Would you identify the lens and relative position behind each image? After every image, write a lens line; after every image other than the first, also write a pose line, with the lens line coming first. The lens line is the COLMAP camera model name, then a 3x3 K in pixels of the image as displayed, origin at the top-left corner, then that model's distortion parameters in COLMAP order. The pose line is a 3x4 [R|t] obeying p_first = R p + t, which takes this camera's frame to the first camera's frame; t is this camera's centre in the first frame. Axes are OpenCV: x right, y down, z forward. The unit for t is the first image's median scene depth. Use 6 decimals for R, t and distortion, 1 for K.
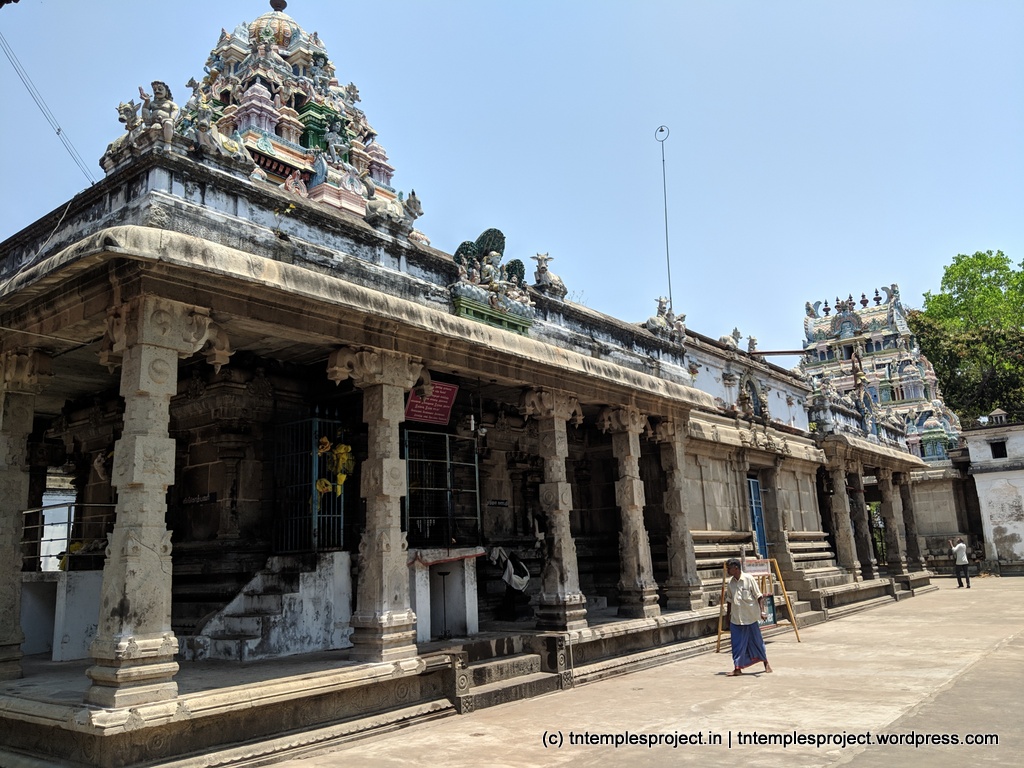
lens RADIAL K [[827.4, 0, 537.2], [0, 827.4, 350.4], [0, 0, 1]] dist [0.089469, -0.171282]
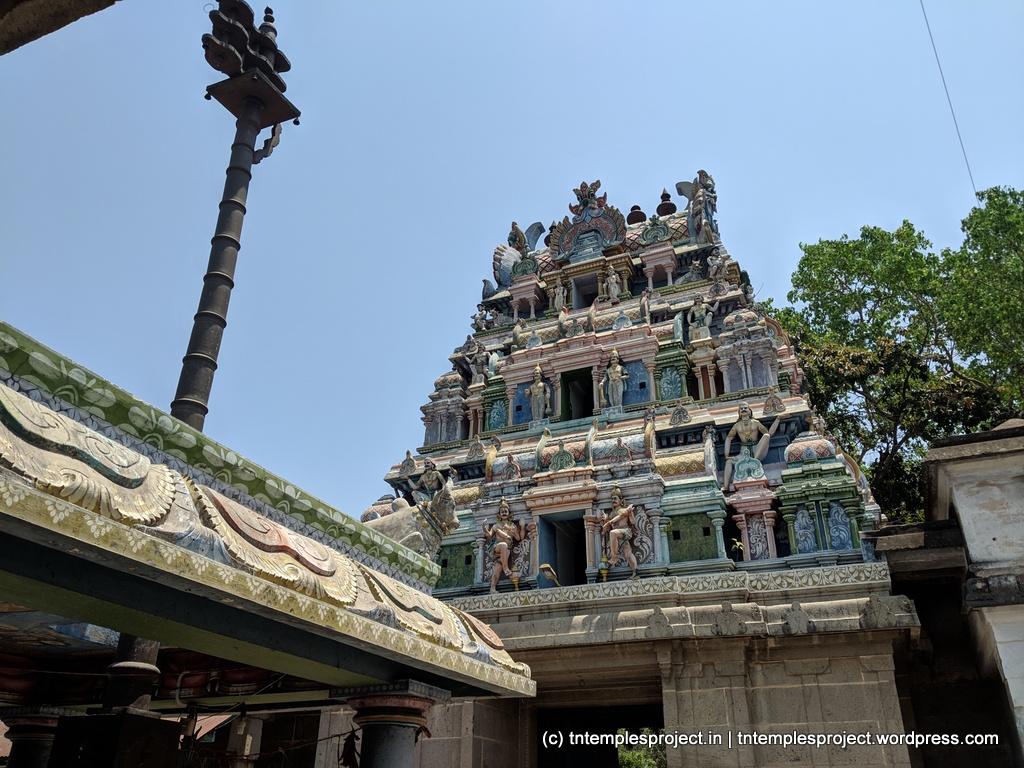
lens RADIAL K [[821.3, 0, 512.0], [0, 821.3, 384.0], [0, 0, 1]] dist [0.074919, -0.140801]
pose [[0.974981, 0.143317, 0.169920, 0.297371], [-0.098274, 0.963553, -0.248812, 0.141768], [-0.199386, 0.225888, 0.953530, 0.696522]]
